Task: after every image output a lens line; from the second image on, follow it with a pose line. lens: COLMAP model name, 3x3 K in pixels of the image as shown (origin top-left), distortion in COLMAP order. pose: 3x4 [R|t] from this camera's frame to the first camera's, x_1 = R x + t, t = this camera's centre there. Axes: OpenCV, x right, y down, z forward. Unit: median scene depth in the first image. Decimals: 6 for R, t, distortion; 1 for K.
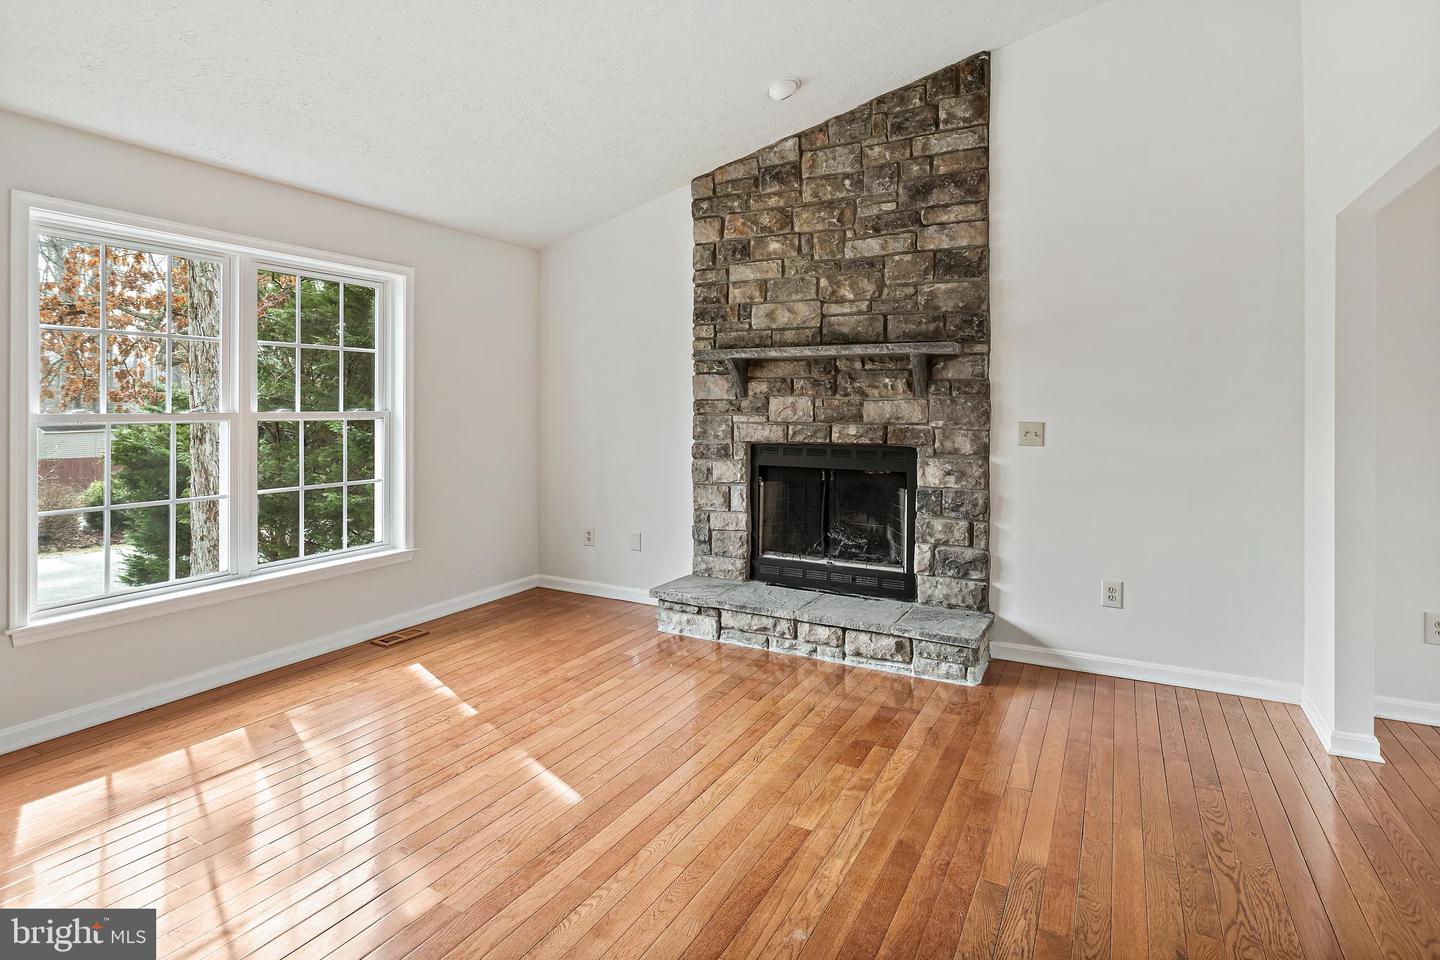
lens RADIAL K [[751.3, 0, 709.9], [0, 751.3, 488.8], [0, 0, 1]] dist [-0.010176, 0.004212]
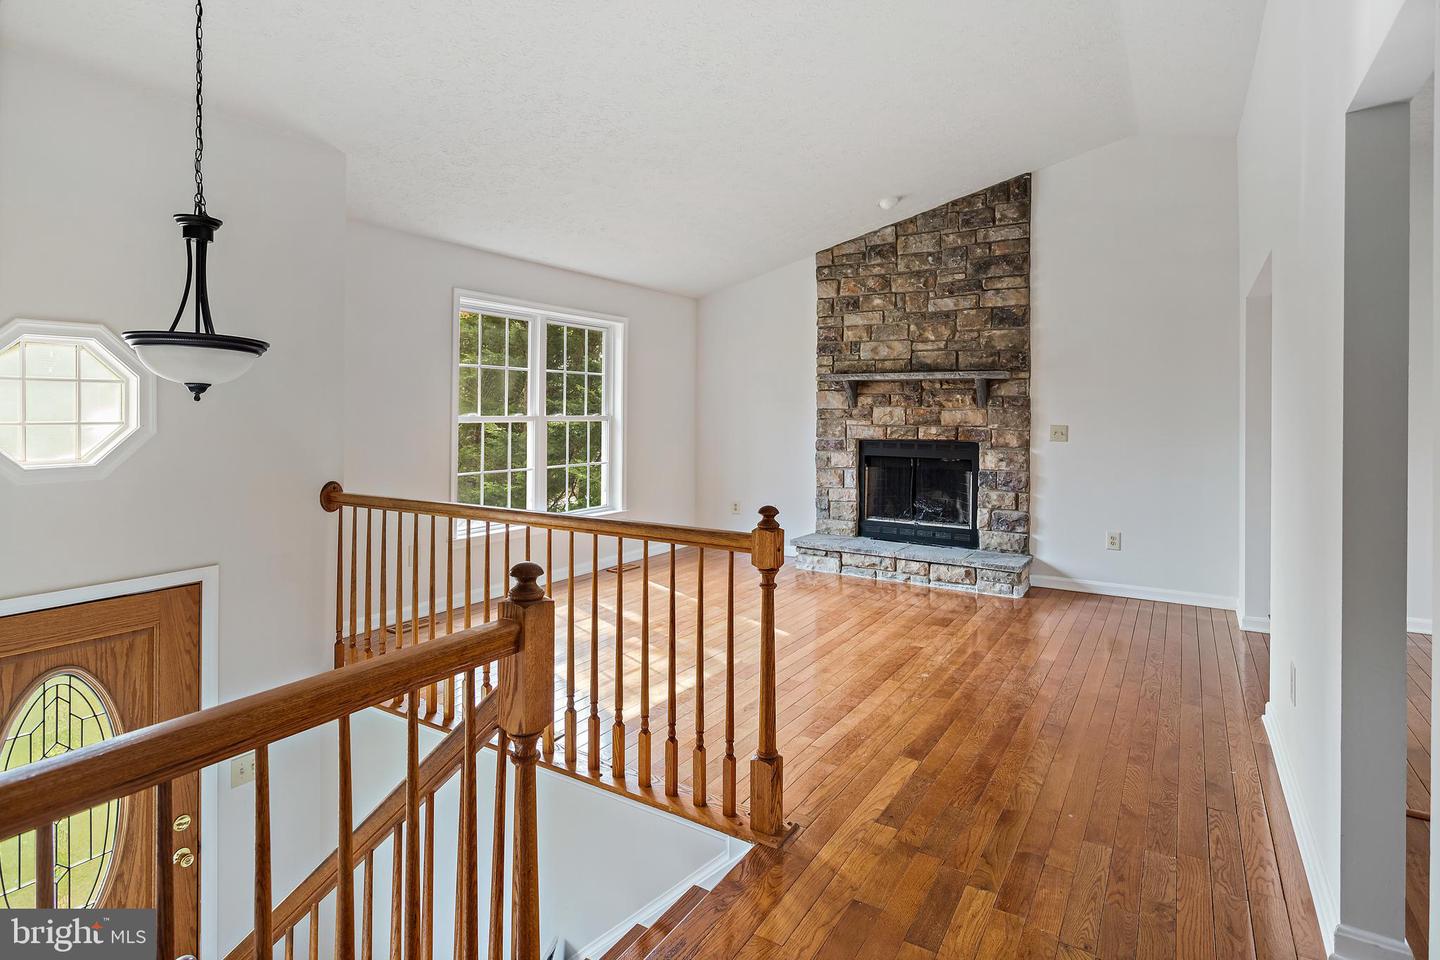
lens RADIAL K [[751.3, 0, 715.1], [0, 751.3, 480.0], [0, 0, 1]] dist [-0.010176, 0.004212]
pose [[0.998318, 0.009591, -0.057177, -0.150207], [-0.010742, 0.999745, -0.019849, 0.051427], [0.056972, 0.020430, 0.998167, -0.475306]]
